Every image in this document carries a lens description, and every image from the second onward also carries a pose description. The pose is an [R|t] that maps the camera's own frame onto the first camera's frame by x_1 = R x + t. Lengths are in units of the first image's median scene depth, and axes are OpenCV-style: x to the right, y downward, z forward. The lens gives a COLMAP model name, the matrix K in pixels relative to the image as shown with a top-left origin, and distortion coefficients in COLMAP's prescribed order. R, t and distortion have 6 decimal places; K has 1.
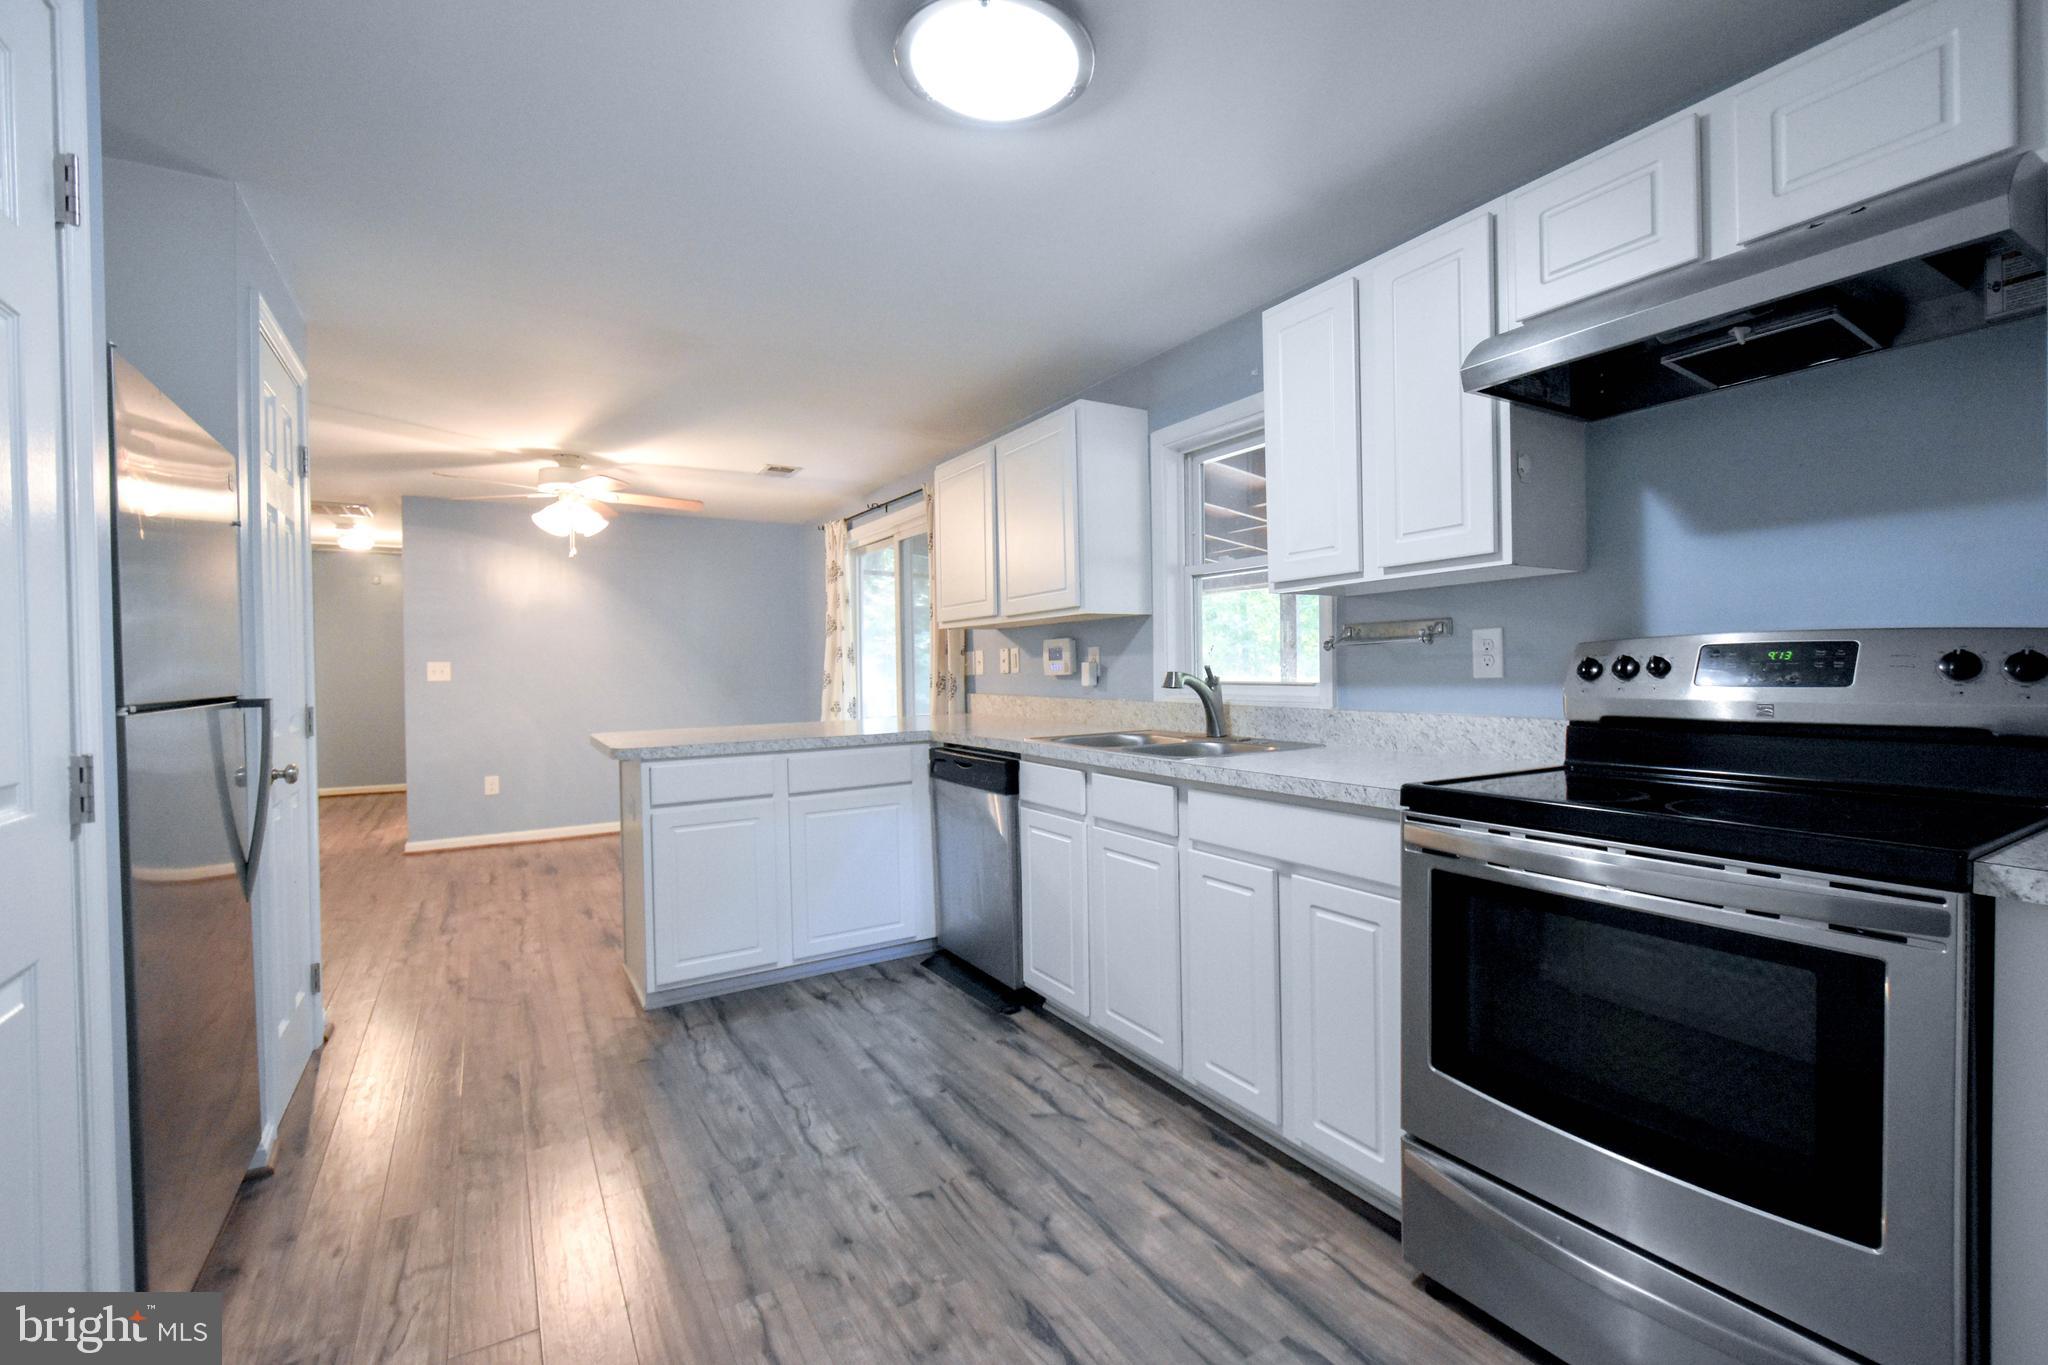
lens RADIAL K [[896.6, 0, 1062.0], [0, 896.6, 687.9], [0, 0, 1]] dist [0.003191, -0.006457]
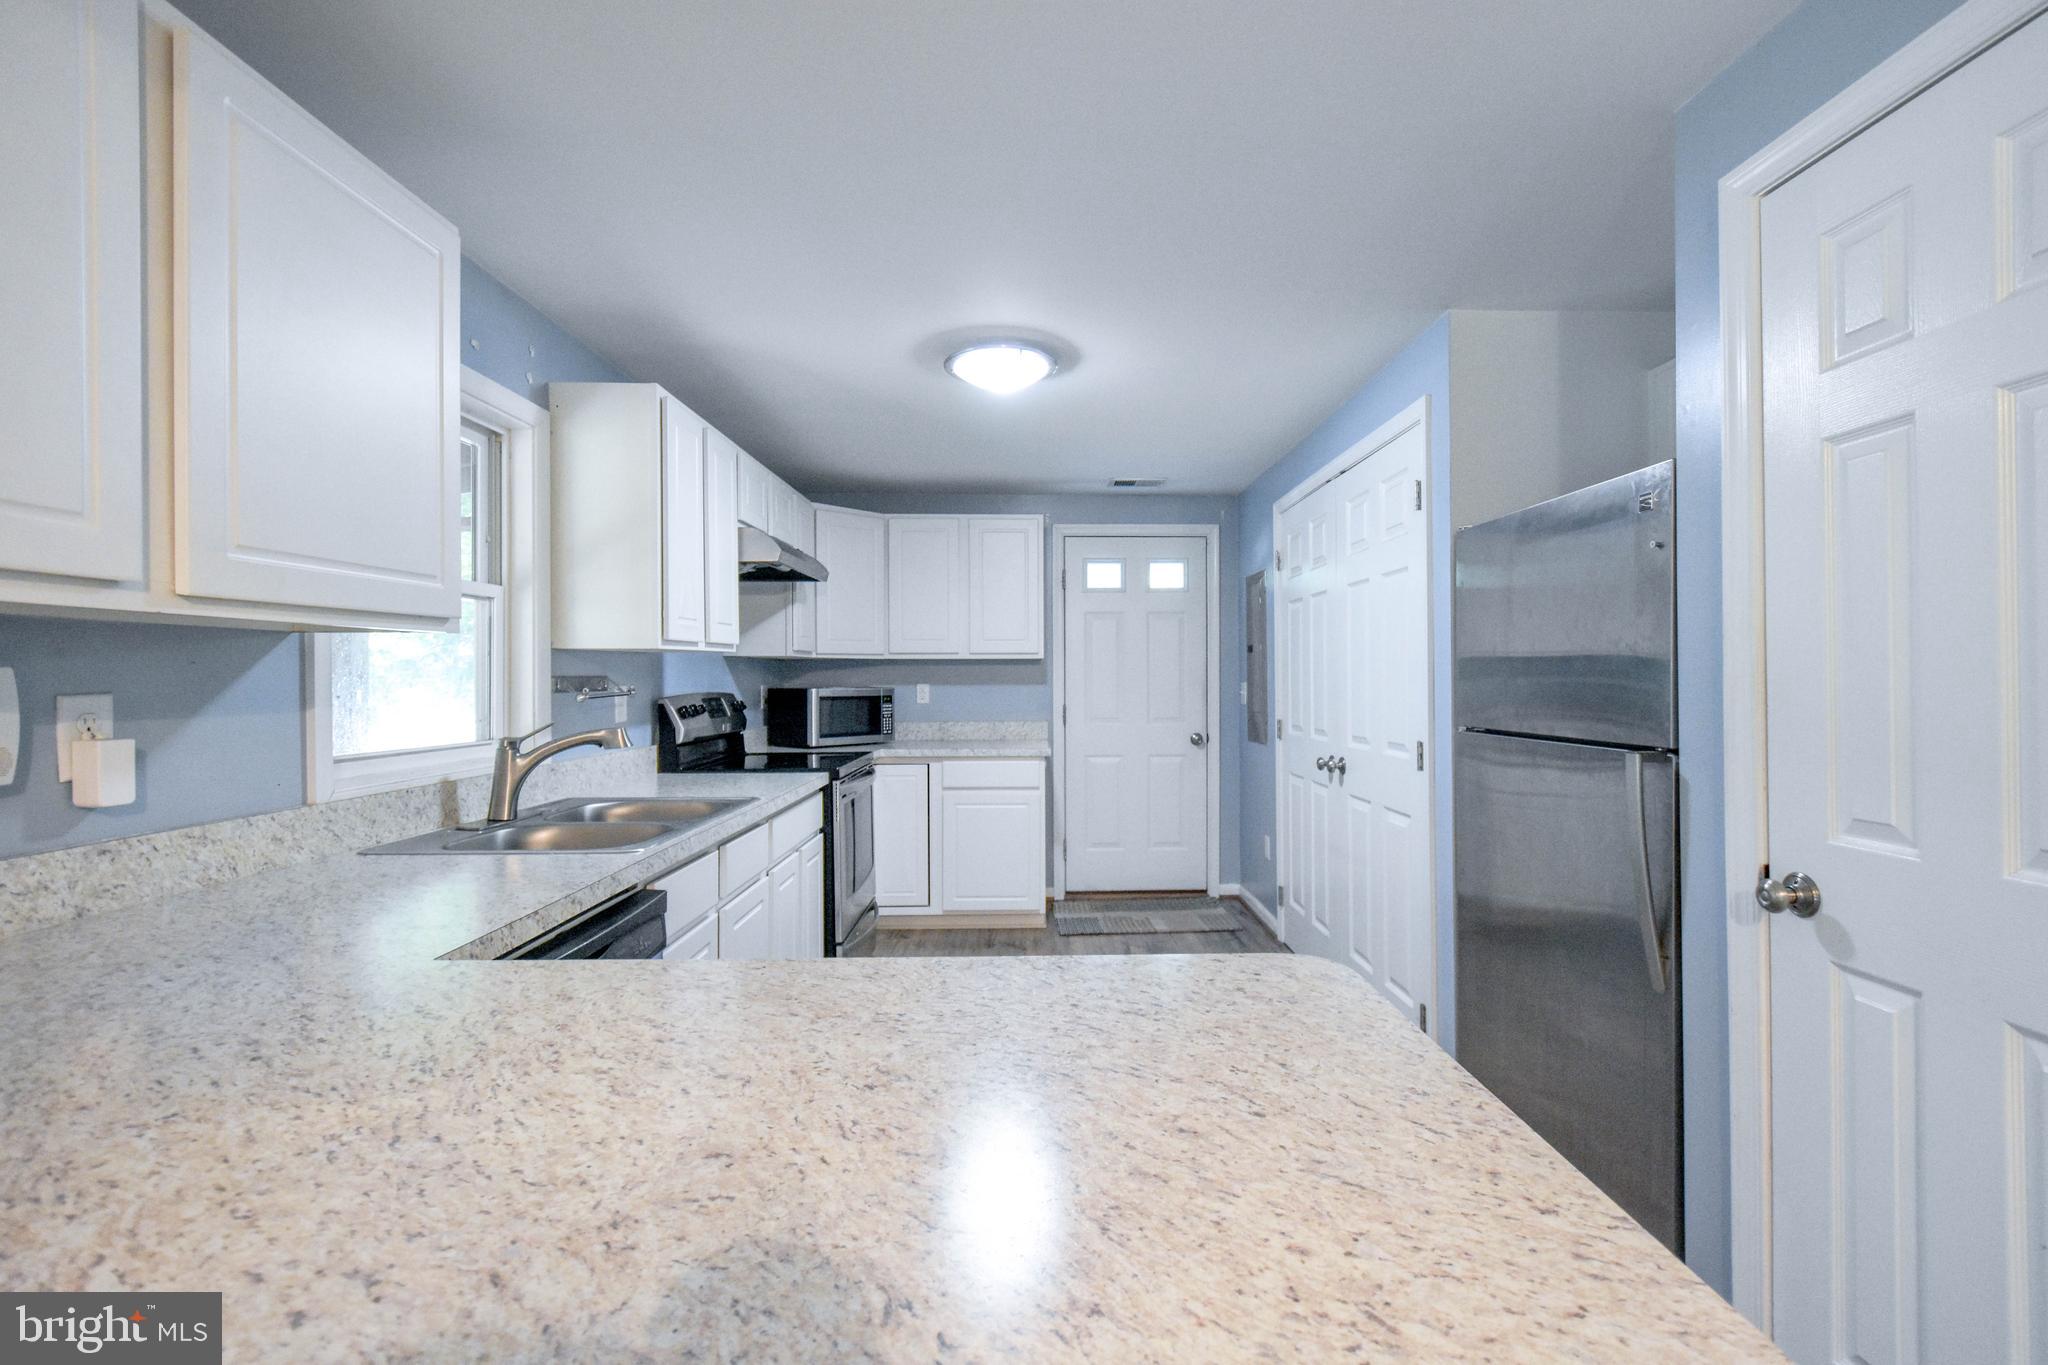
lens RADIAL K [[896.6, 0, 1059.4], [0, 896.6, 686.9], [0, 0, 1]] dist [0.003191, -0.006457]
pose [[-0.861256, 0.014863, 0.507955, -0.799412], [0.030686, 0.999269, 0.022790, -0.076502], [-0.507245, 0.035215, -0.861082, 1.861486]]
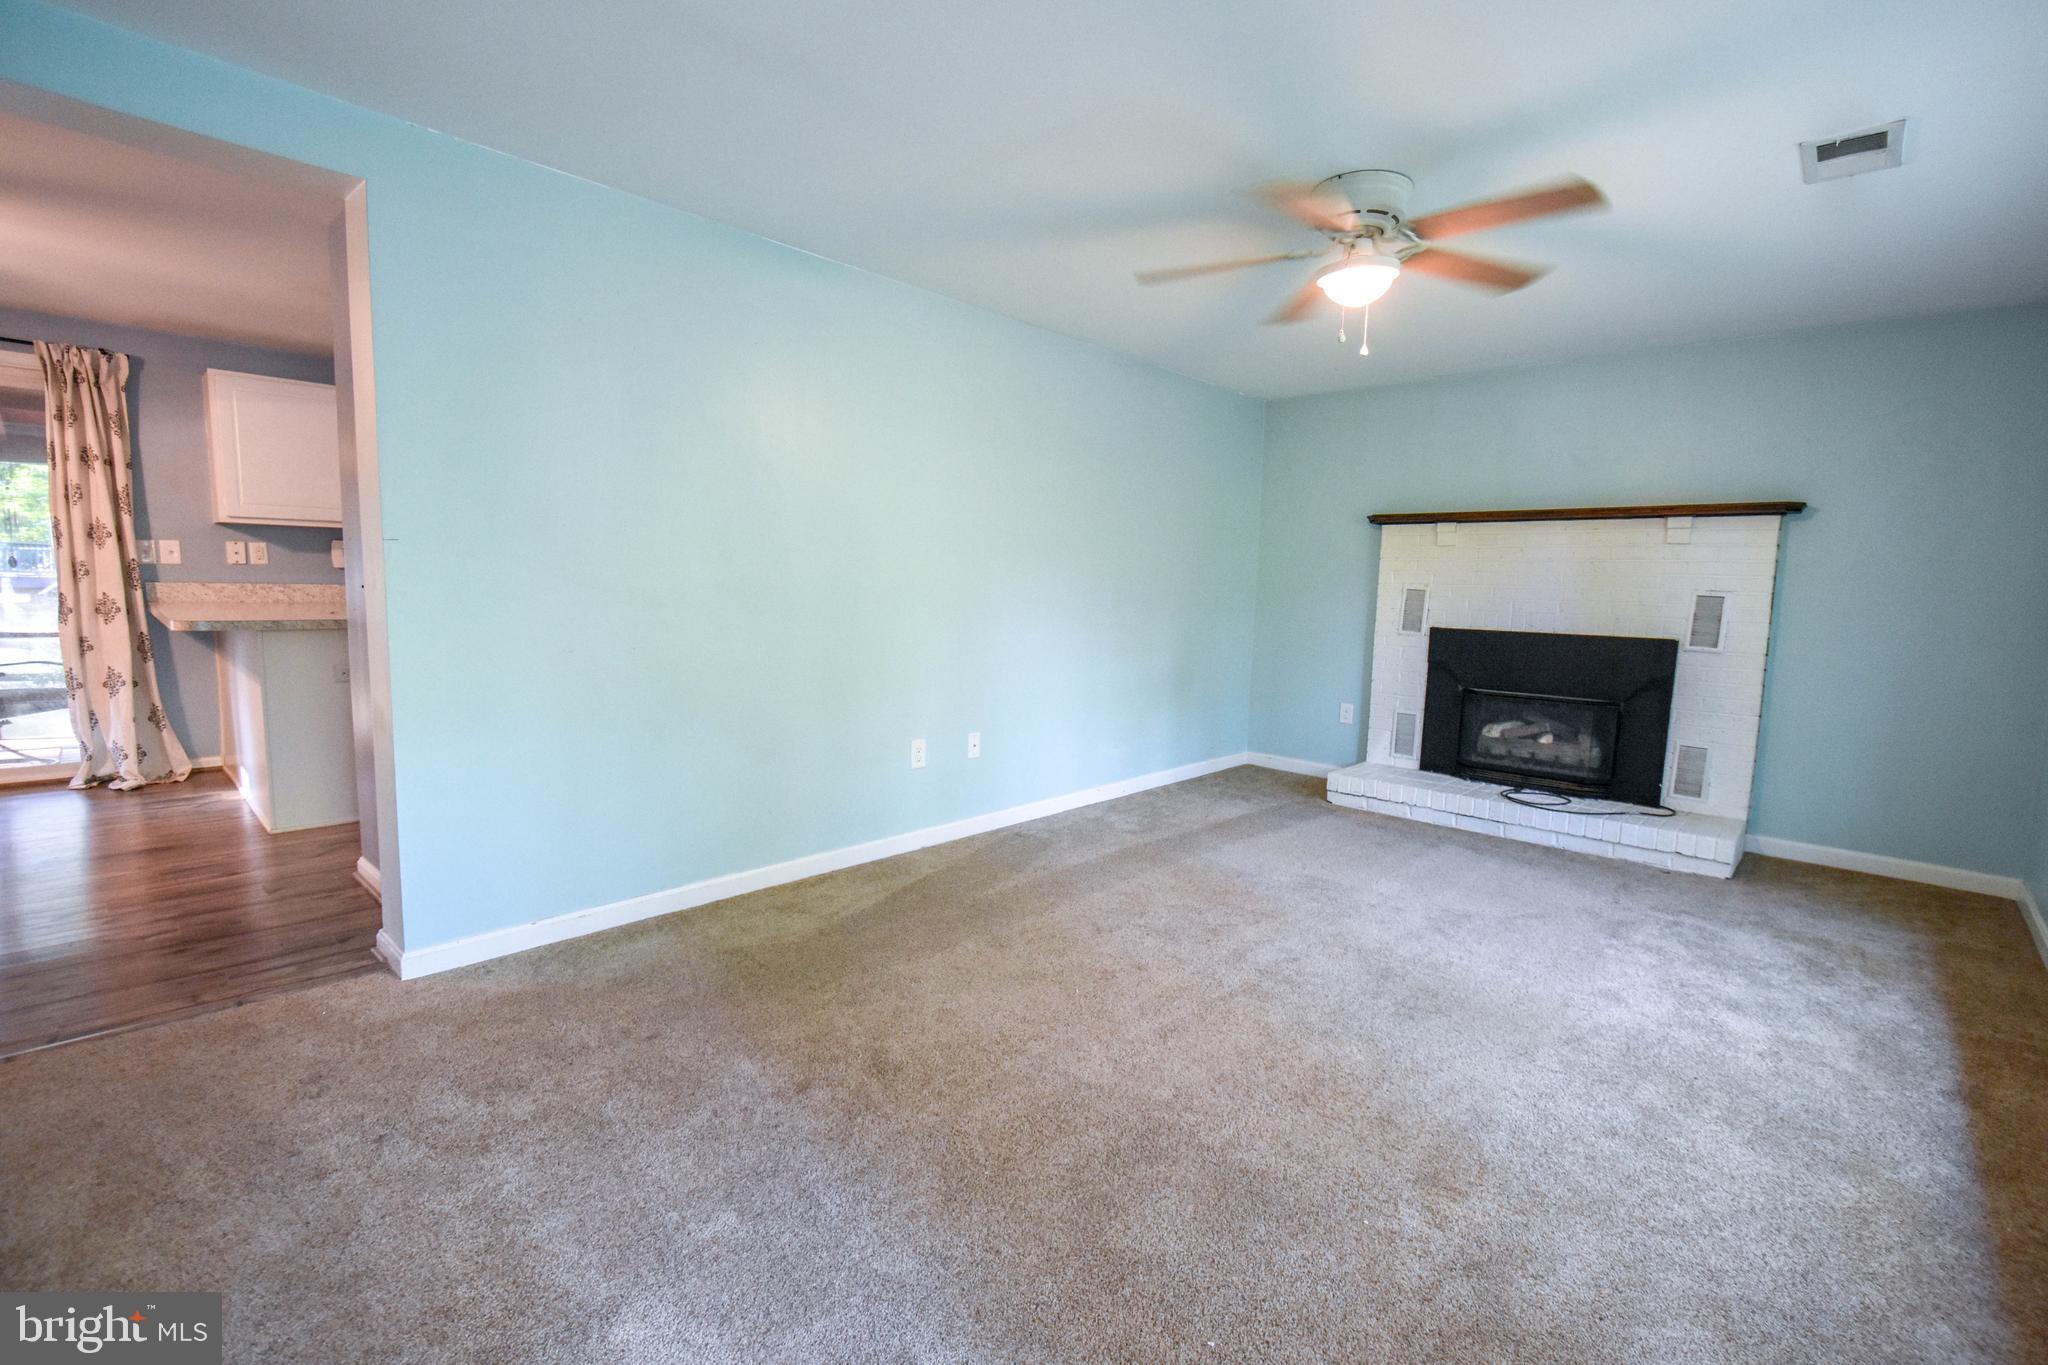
lens RADIAL K [[896.6, 0, 1044.4], [0, 896.6, 682.3], [0, 0, 1]] dist [0.003191, -0.006457]
pose [[-0.252246, -0.100355, 0.962445, -2.795160], [0.002696, 0.994531, 0.104407, 0.033663], [-0.967659, 0.028931, -0.250596, 0.596888]]
